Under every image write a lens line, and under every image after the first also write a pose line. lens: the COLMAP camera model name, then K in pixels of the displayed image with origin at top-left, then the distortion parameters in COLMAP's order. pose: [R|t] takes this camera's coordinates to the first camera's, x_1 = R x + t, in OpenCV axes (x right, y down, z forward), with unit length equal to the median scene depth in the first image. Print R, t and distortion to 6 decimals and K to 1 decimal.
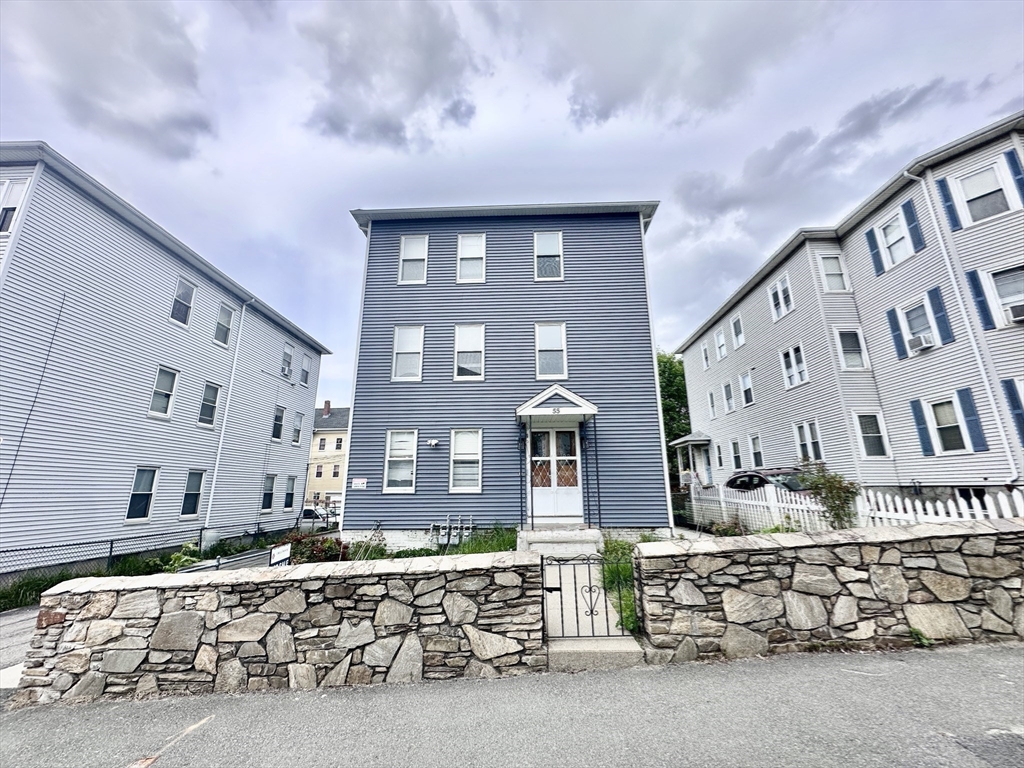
lens RADIAL K [[414.6, 0, 515.7], [0, 414.6, 383.8], [0, 0, 1]] dist [-0.002227, -0.000369]
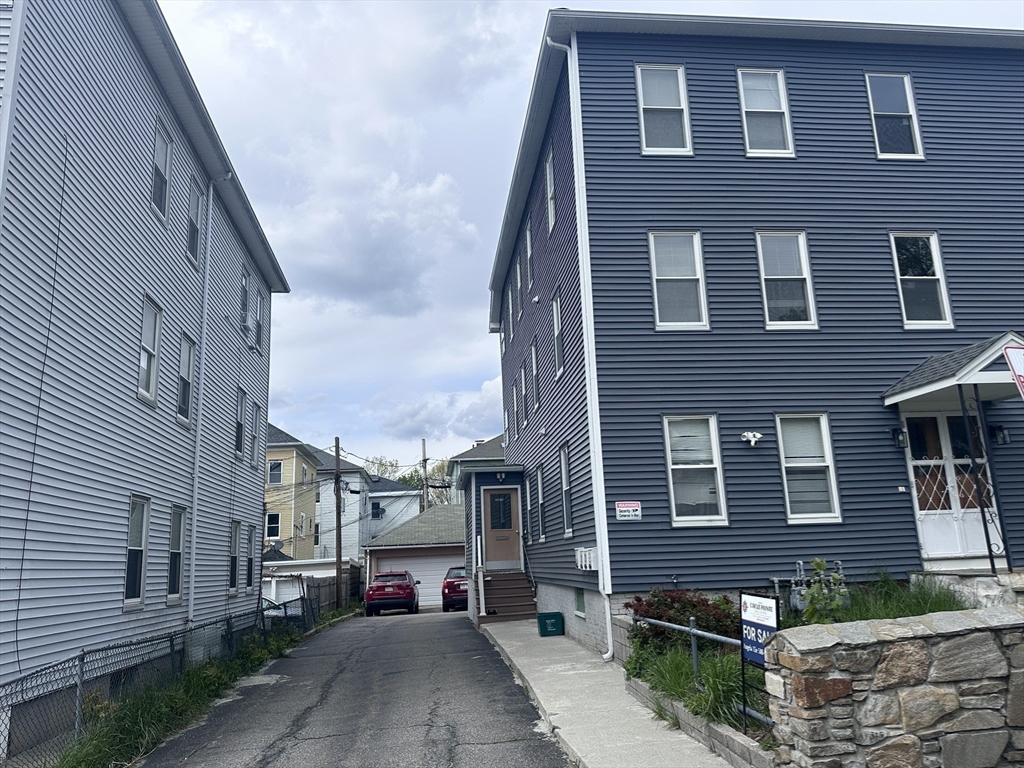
lens RADIAL K [[753.2, 0, 508.6], [0, 753.2, 410.8], [0, 0, 1]] dist [-0.007290, -0.004647]
pose [[0.990944, -0.001323, 0.134268, -0.687386], [-0.005613, 0.998669, 0.051269, 0.056346], [-0.134157, -0.051559, 0.989618, 0.026533]]
